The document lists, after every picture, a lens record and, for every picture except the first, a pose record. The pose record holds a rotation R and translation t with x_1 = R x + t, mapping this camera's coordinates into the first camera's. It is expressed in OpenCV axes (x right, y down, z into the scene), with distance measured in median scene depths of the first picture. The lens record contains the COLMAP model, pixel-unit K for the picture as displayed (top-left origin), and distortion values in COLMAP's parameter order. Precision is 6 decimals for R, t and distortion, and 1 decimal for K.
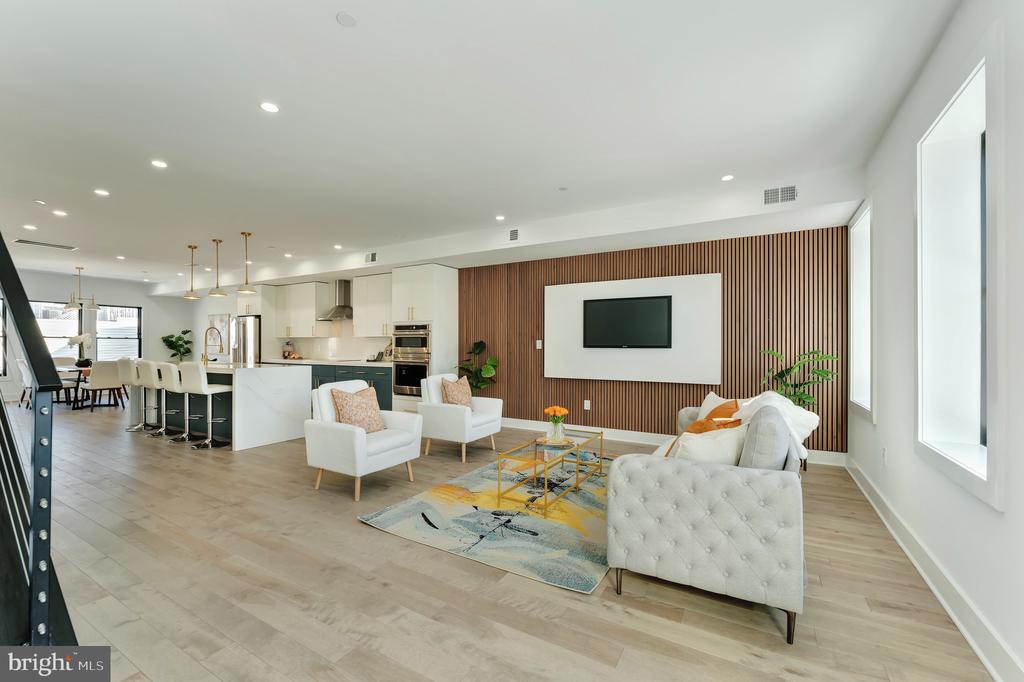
lens RADIAL K [[416.7, 0, 504.1], [0, 416.7, 343.6], [0, 0, 1]] dist [0.007531, -0.002028]
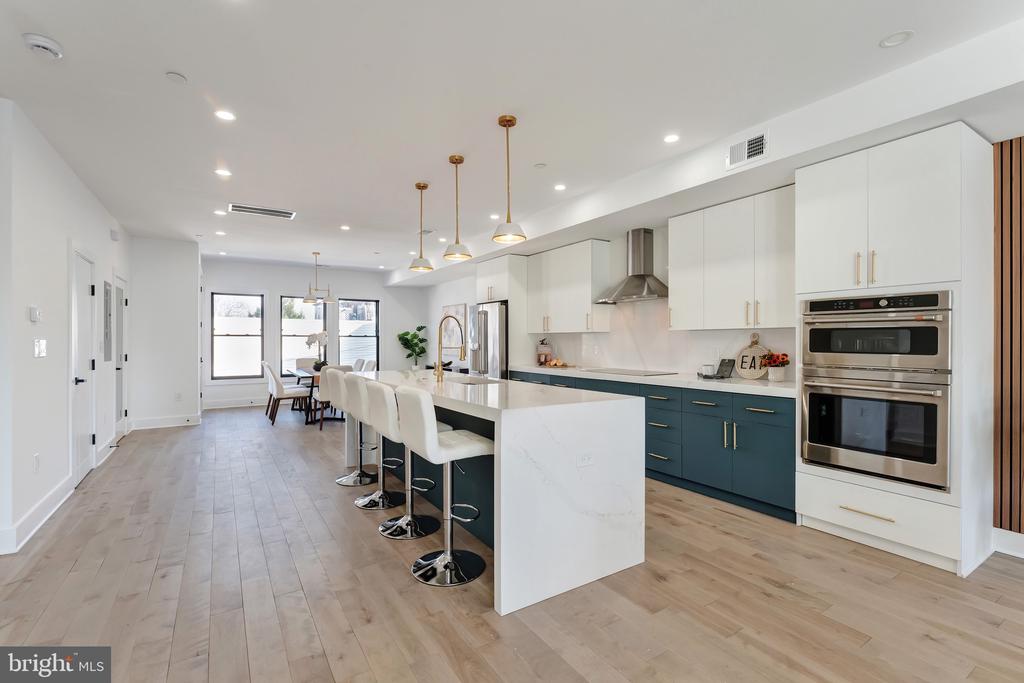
lens RADIAL K [[468.9, 0, 511.3], [0, 468.9, 342.2], [0, 0, 1]] dist [-0.016342, -0.000214]
pose [[0.891605, -0.000056, -0.452814, -0.255905], [0.001084, 0.999997, 0.002010, -0.002349], [0.452813, -0.002283, 0.891603, 0.358324]]
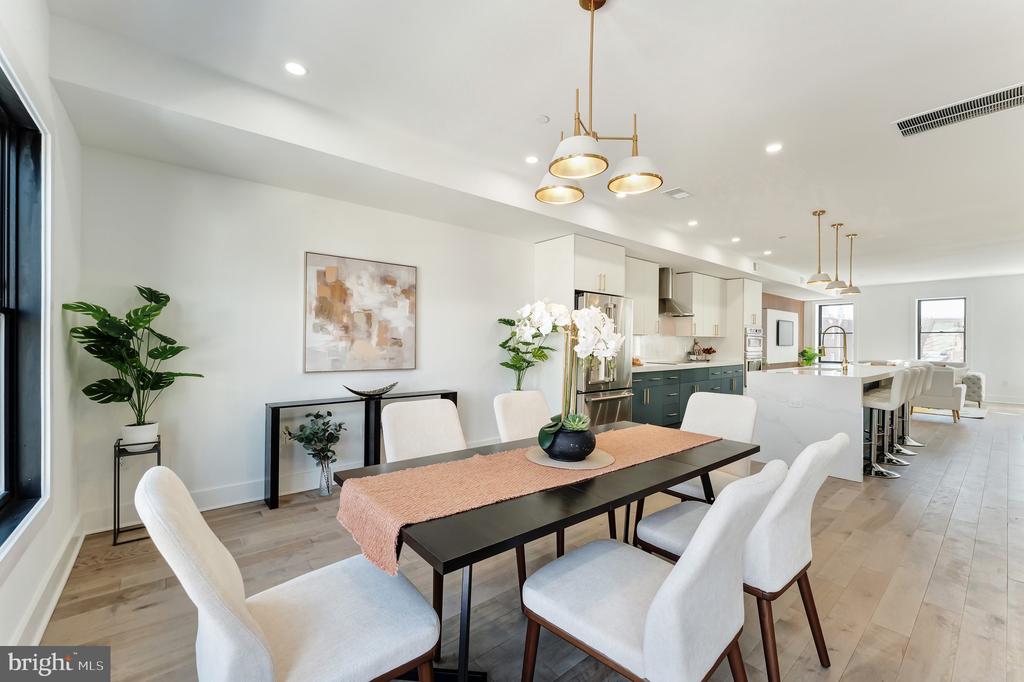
lens RADIAL K [[416.7, 0, 514.6], [0, 416.7, 343.5], [0, 0, 1]] dist [0.007531, -0.002028]
pose [[0.323526, -0.005396, 0.946204, -1.270051], [-0.010335, 0.999904, 0.009235, -0.004171], [-0.946163, -0.012767, 0.323439, 0.999618]]
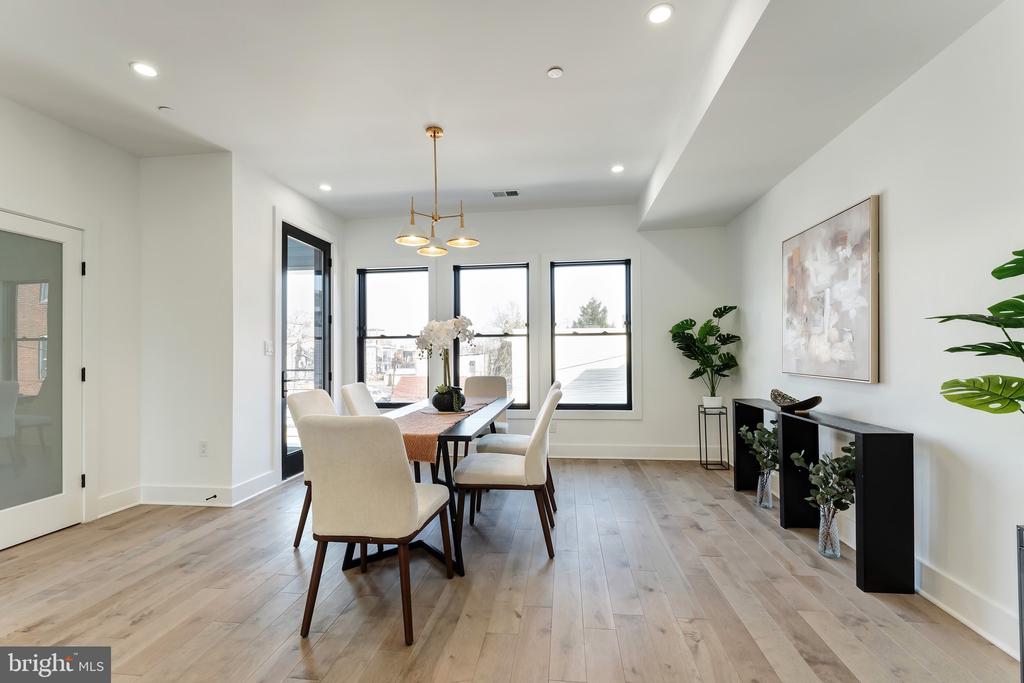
lens RADIAL K [[440.9, 0, 510.2], [0, 440.9, 353.4], [0, 0, 1]] dist [-0.011586, -0.000385]
pose [[0.399072, -0.007947, -0.916885, -0.673515], [0.010740, 0.999934, -0.003992, 0.011605], [0.916857, -0.008254, 0.399132, 0.939928]]
